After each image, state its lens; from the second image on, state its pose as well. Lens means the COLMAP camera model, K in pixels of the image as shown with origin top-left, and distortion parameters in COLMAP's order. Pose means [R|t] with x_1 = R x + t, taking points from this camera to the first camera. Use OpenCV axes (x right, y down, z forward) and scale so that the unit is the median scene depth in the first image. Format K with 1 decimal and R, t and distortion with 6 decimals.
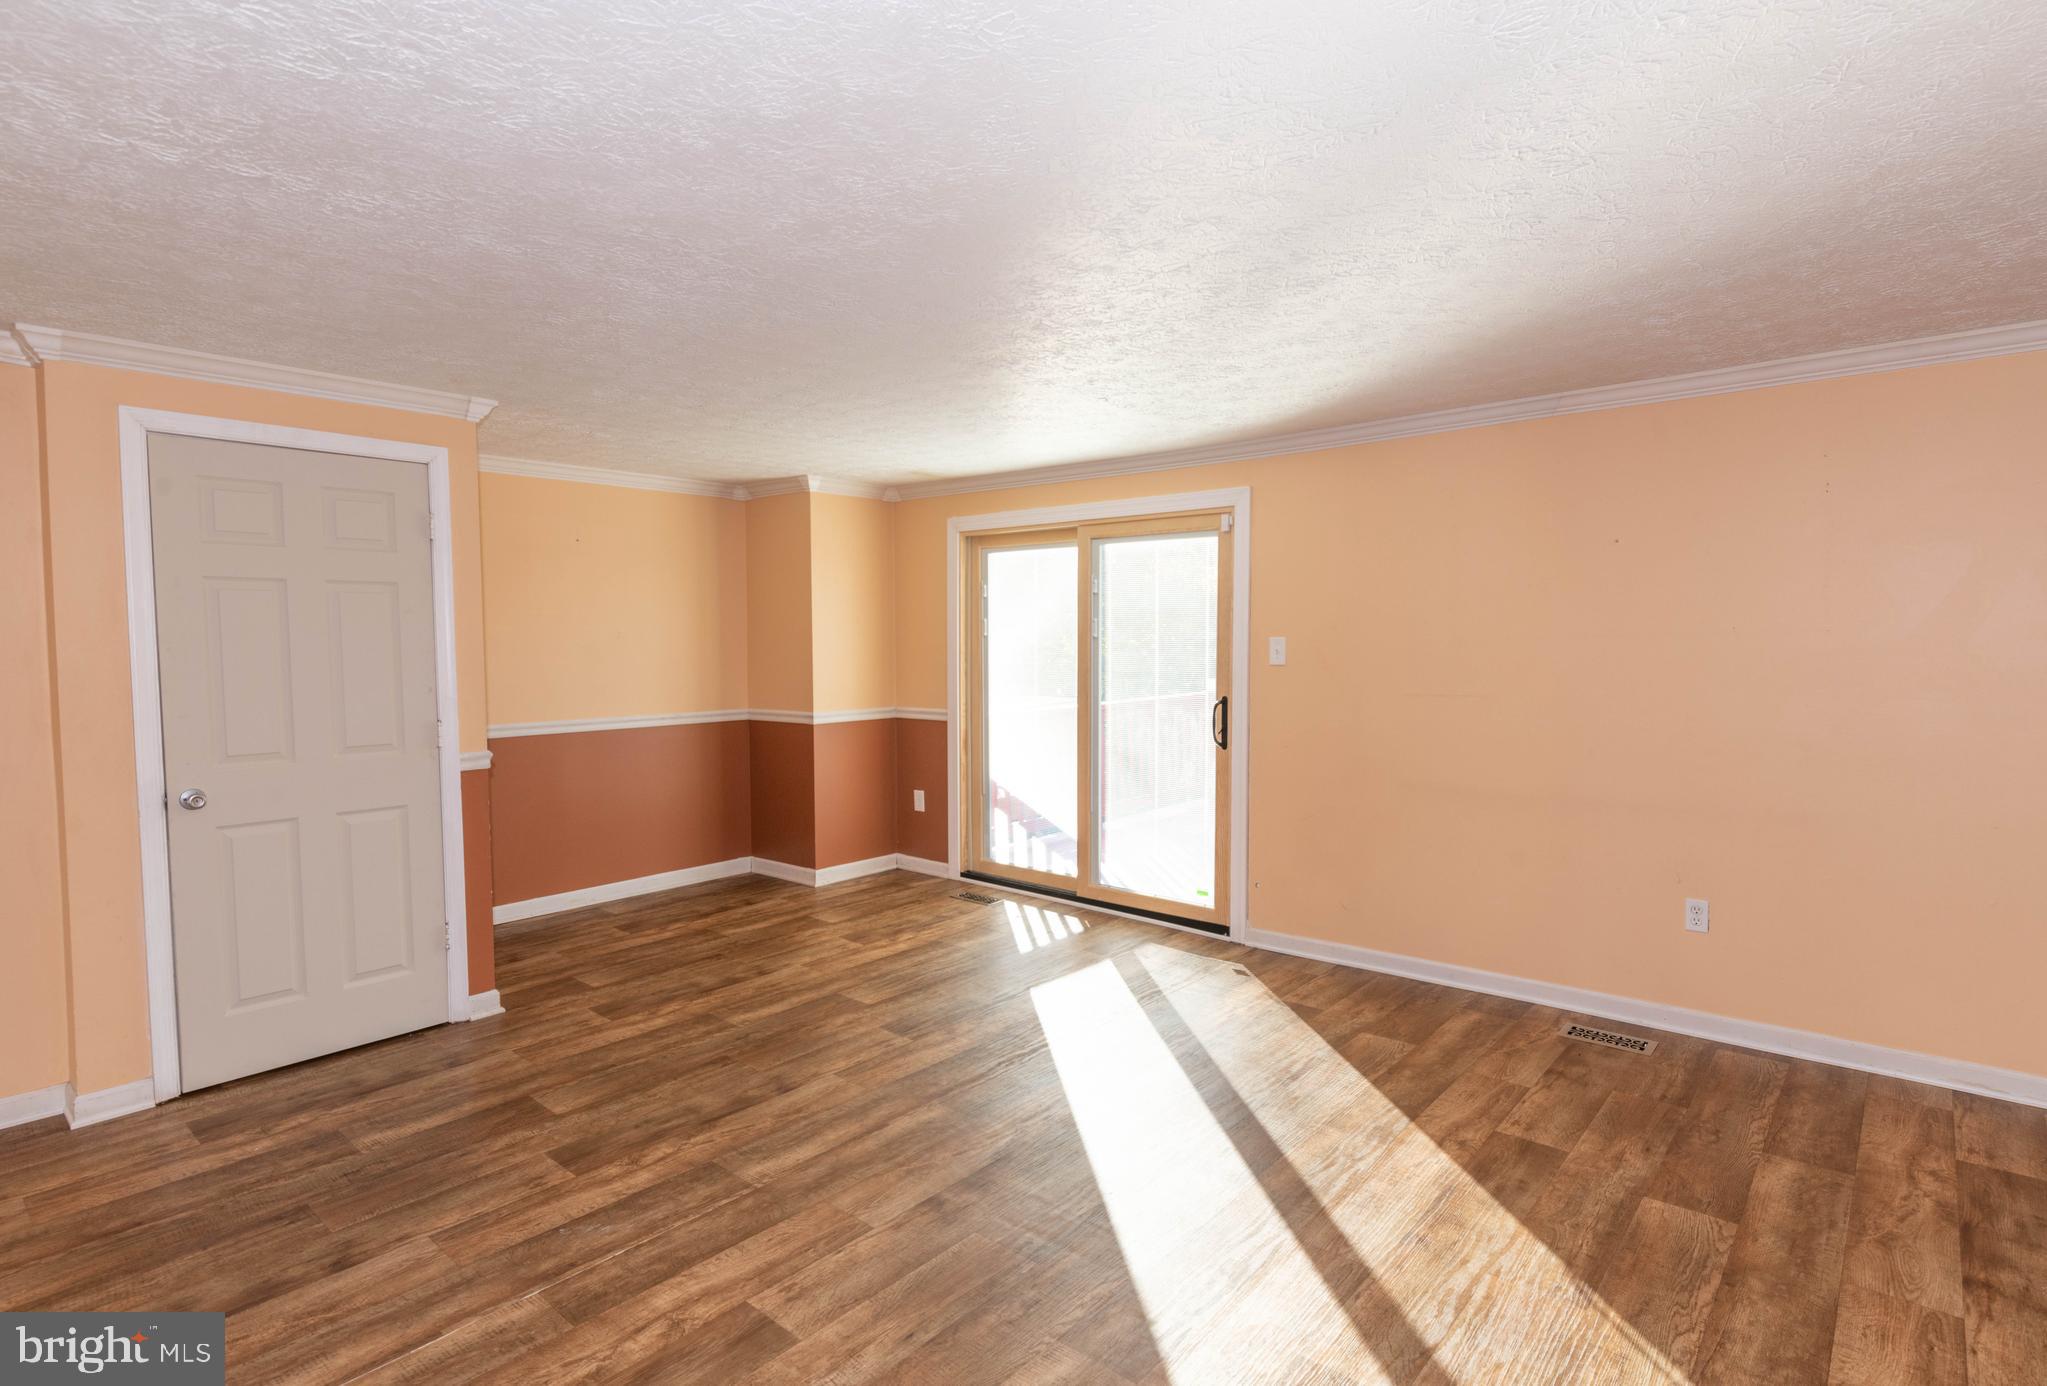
lens RADIAL K [[1036.1, 0, 1030.8], [0, 1036.1, 677.3], [0, 0, 1]] dist [0.003770, 0.000585]
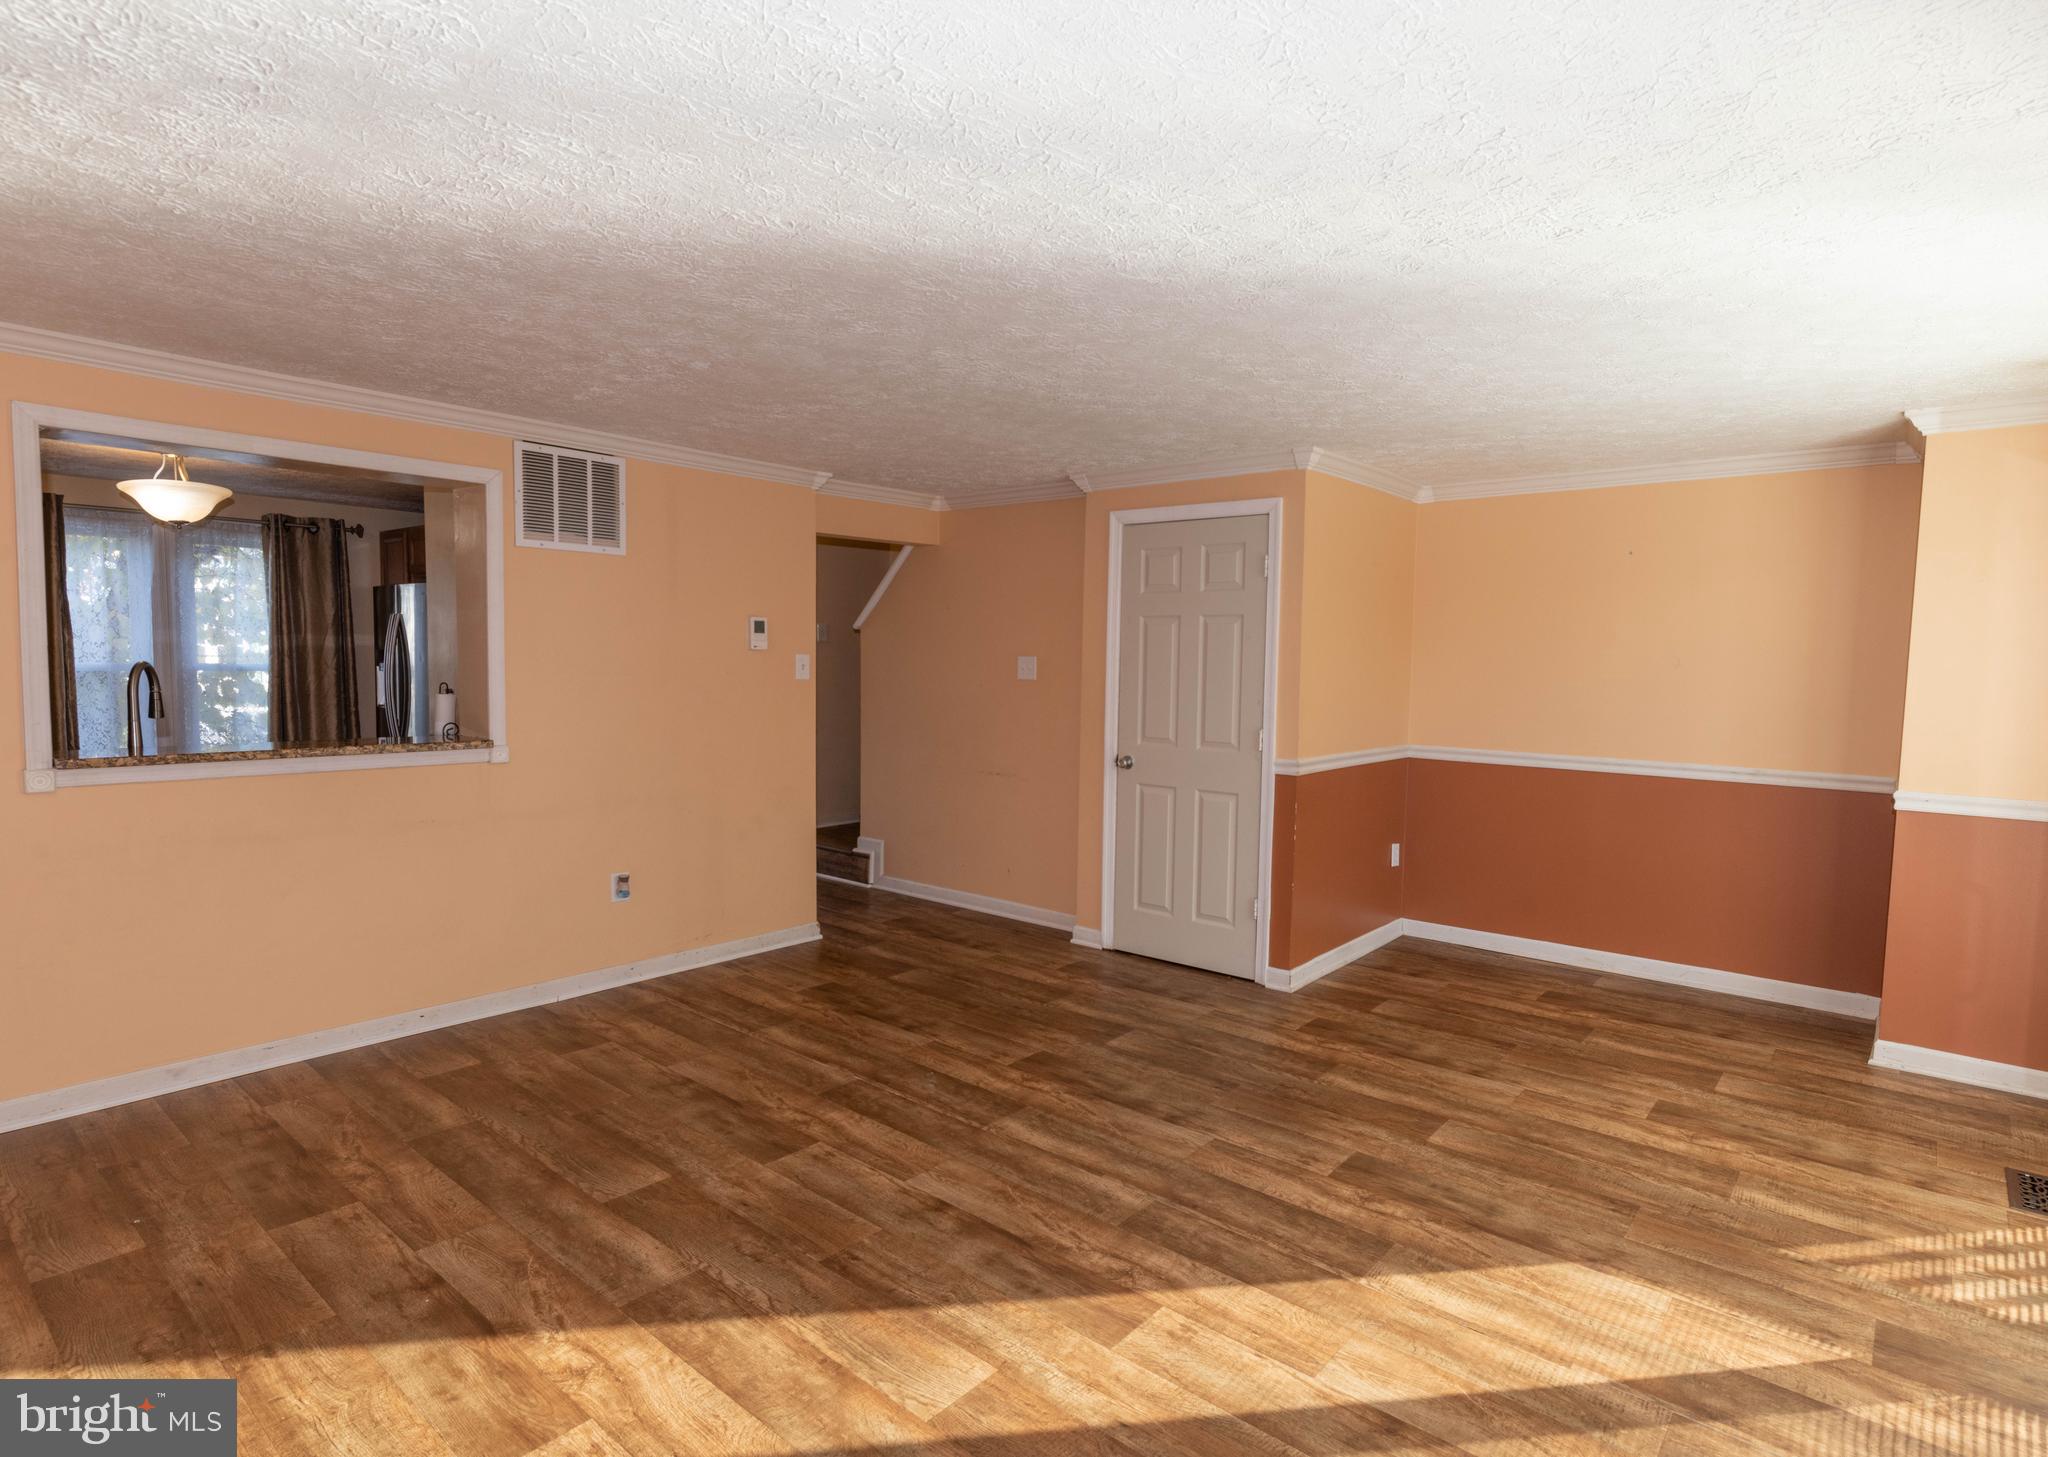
lens RADIAL K [[1054.5, 0, 1067.1], [0, 1054.5, 734.3], [0, 0, 1]] dist [0.000683, 0.000609]
pose [[0.030376, 0.078335, -0.996464, 0.620638], [-0.055234, 0.995532, 0.076578, -0.032817], [0.998011, 0.052713, 0.034567, 0.718857]]
